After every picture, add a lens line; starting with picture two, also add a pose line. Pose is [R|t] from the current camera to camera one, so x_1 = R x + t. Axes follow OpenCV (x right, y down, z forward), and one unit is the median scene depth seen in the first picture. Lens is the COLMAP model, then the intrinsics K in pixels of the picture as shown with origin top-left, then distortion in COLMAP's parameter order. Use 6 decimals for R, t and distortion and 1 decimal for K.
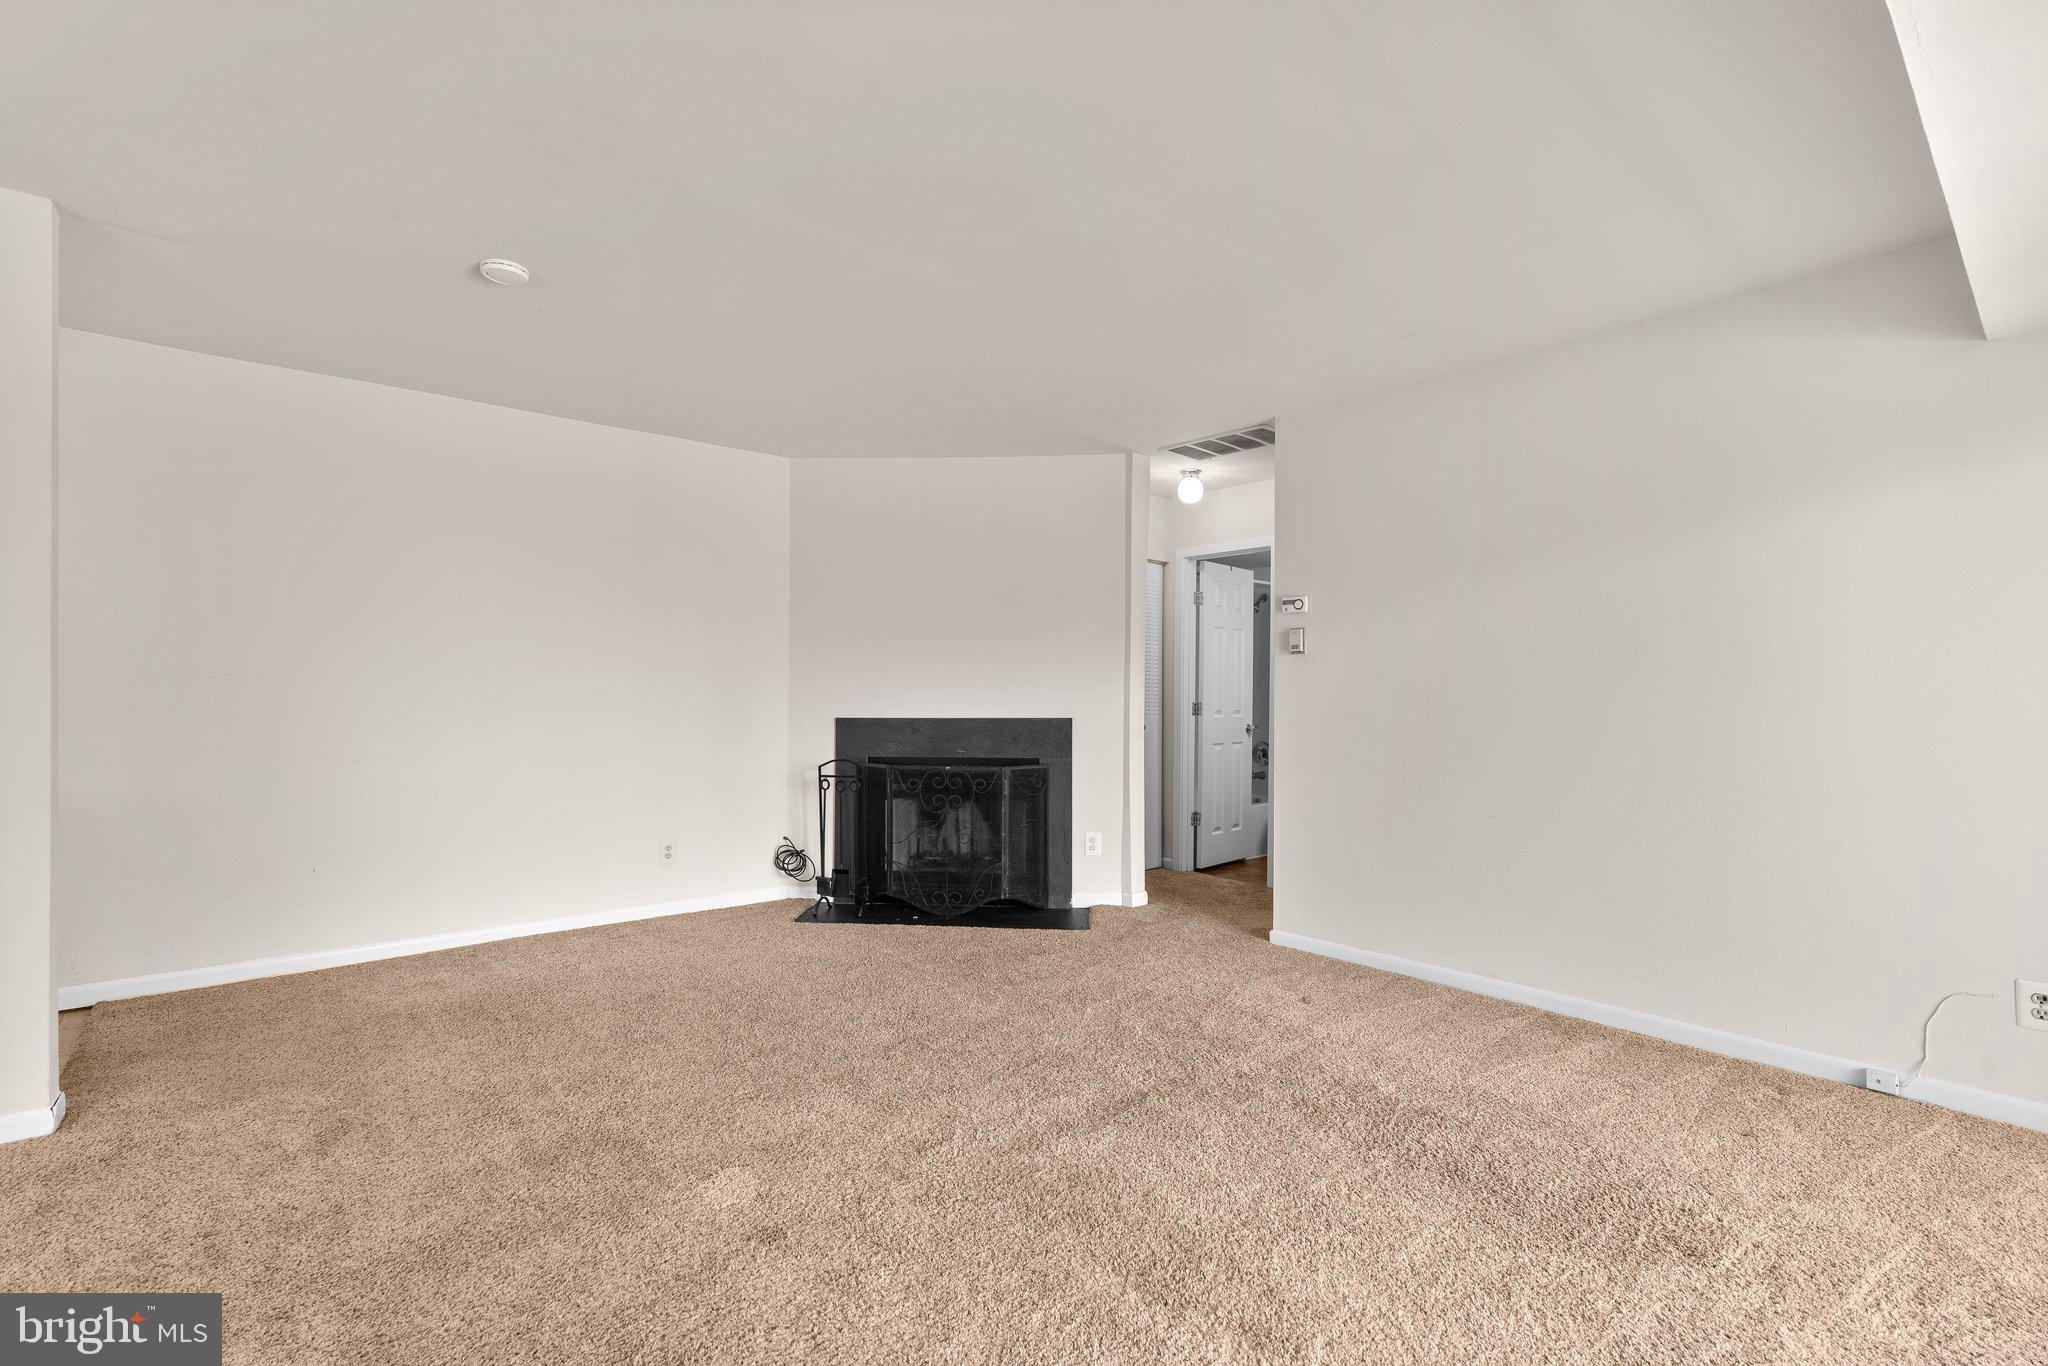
lens RADIAL K [[920.5, 0, 1016.8], [0, 920.5, 694.8], [0, 0, 1]] dist [-0.008515, 0.001400]
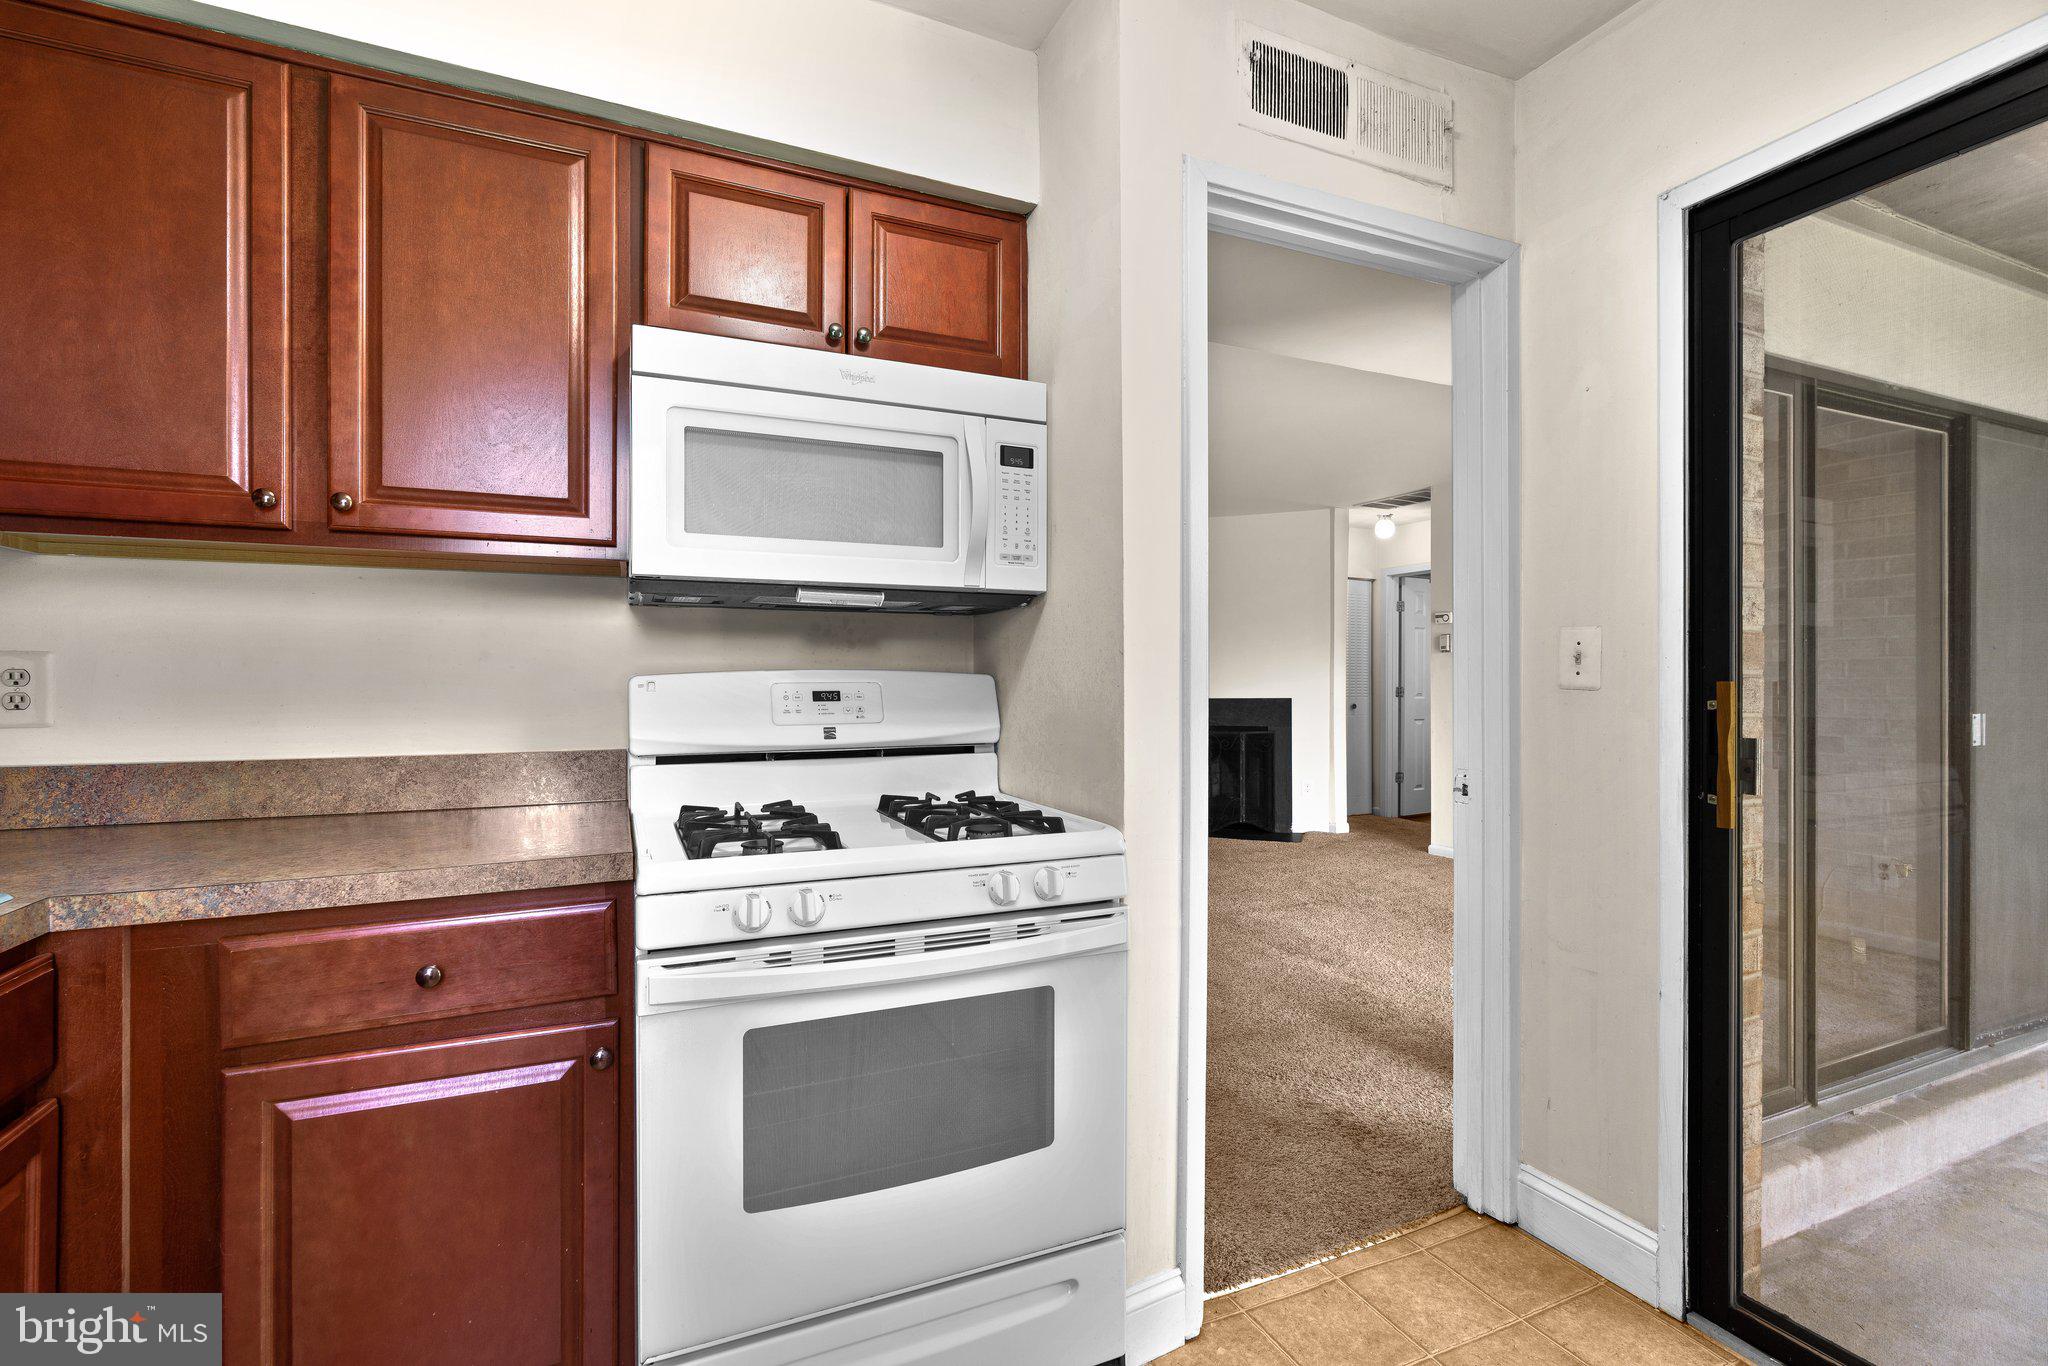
lens RADIAL K [[941.1, 0, 1036.5], [0, 941.1, 680.7], [0, 0, 1]] dist [-0.001559, 0.000122]
pose [[0.963699, -0.006344, -0.266915, 0.068908], [0.005135, 0.999973, -0.005229, 0.004392], [0.266941, 0.003668, 0.963706, -0.497101]]
